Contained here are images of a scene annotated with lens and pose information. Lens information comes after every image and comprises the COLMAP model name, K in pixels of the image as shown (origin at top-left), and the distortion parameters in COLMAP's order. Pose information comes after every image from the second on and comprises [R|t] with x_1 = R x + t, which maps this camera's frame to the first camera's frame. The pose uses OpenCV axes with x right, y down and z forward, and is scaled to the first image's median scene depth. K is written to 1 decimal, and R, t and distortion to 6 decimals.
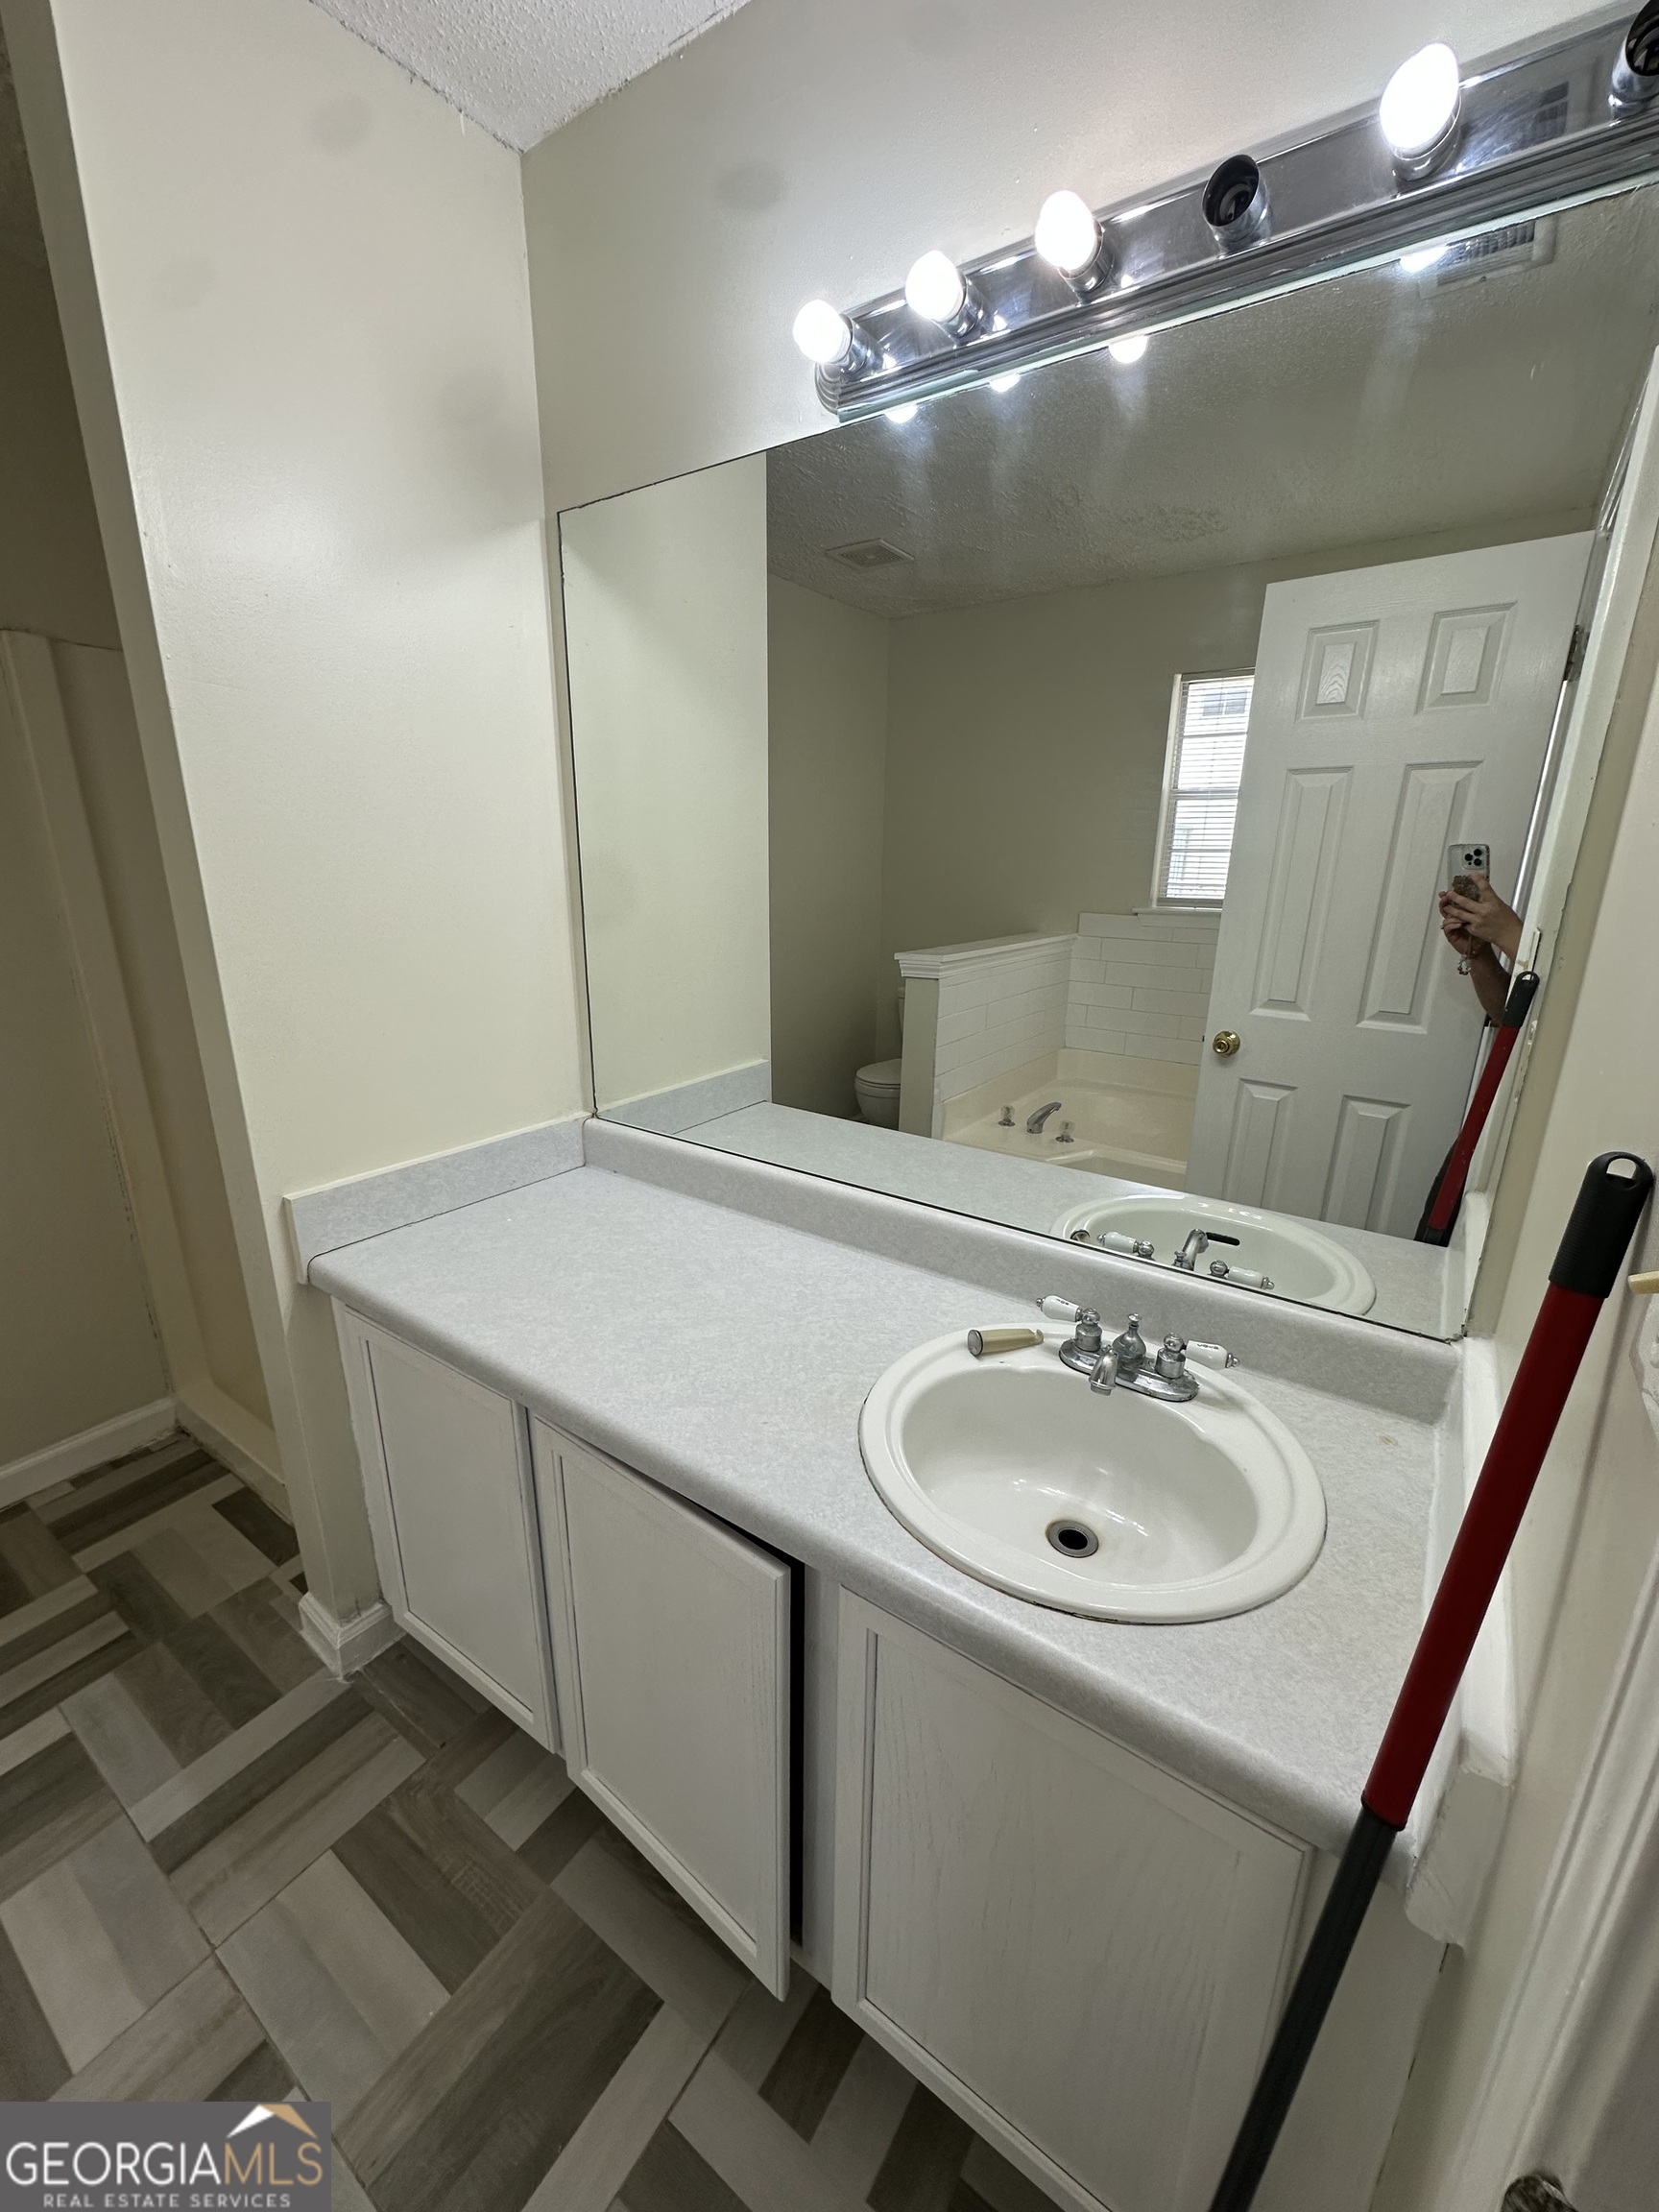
lens RADIAL K [[877.6, 0, 829.5], [0, 877.6, 1106.0], [0, 0, 1]] dist [-0.001930, -0.000221]
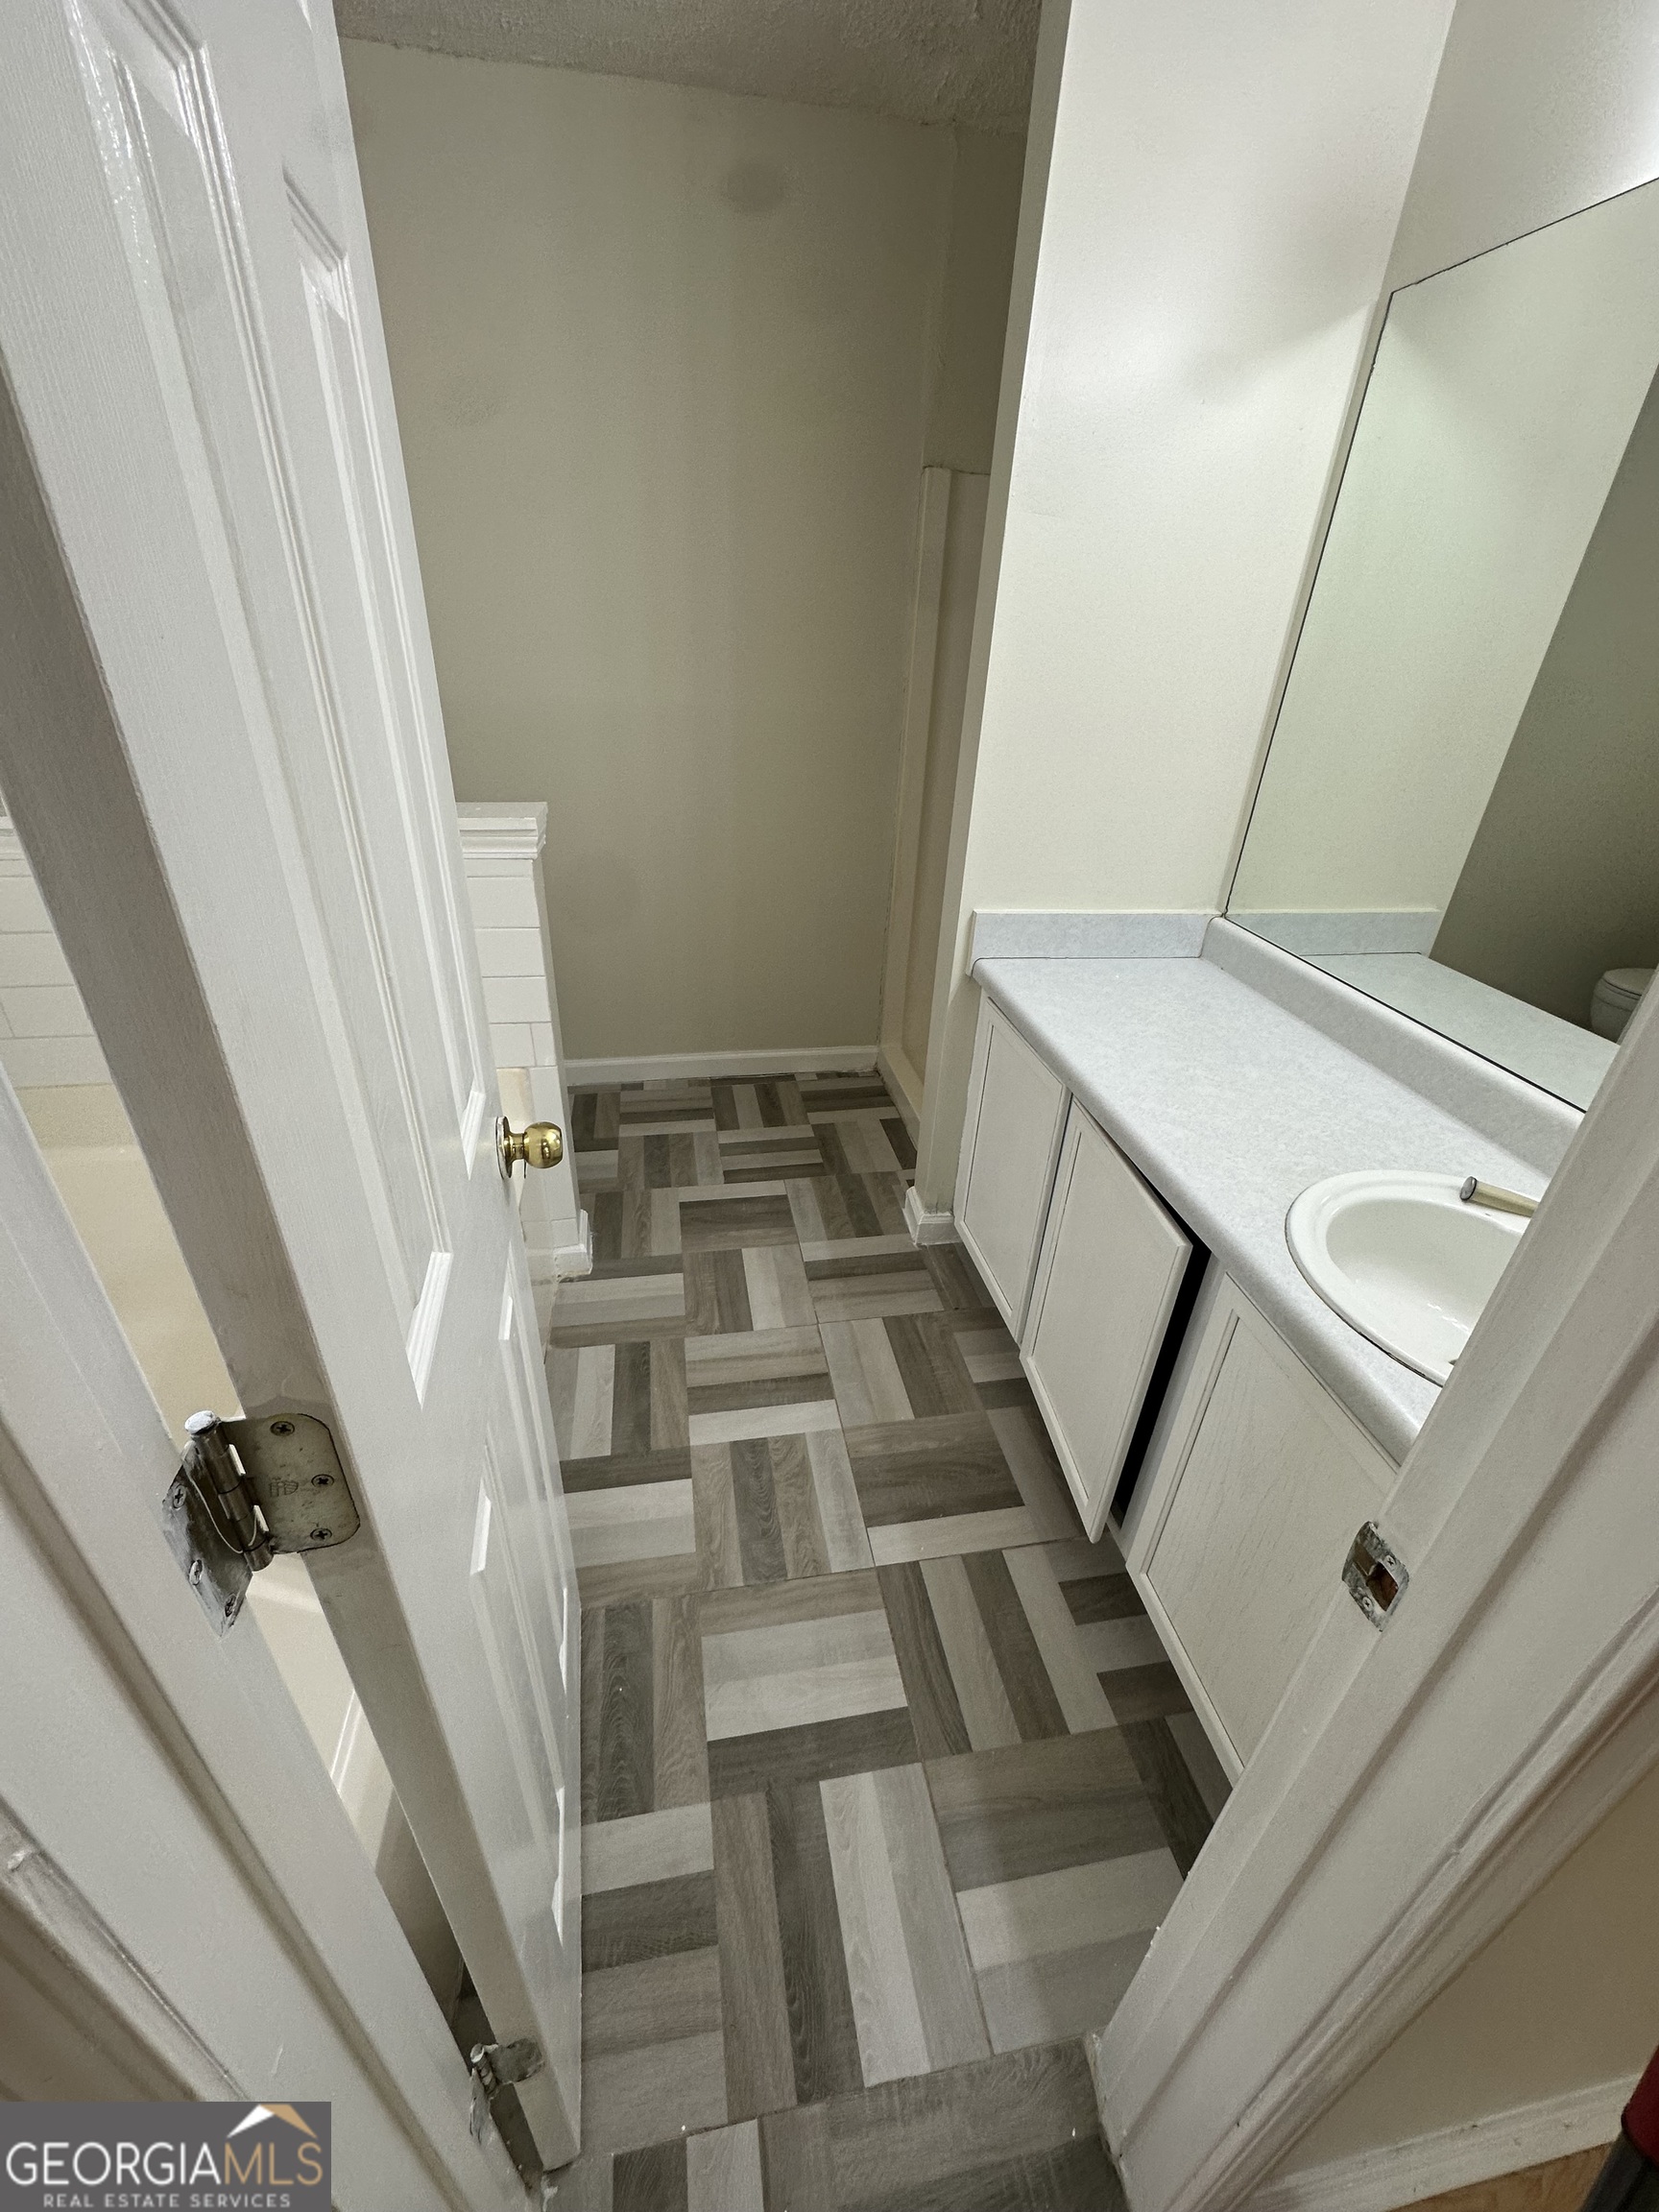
lens RADIAL K [[877.6, 0, 829.5], [0, 877.6, 1106.0], [0, 0, 1]] dist [-0.001930, -0.000221]
pose [[0.703187, 0.361735, -0.612107, 0.173964], [-0.235976, 0.930843, 0.279008, 0.050618], [0.670703, -0.051752, 0.739918, -0.198389]]
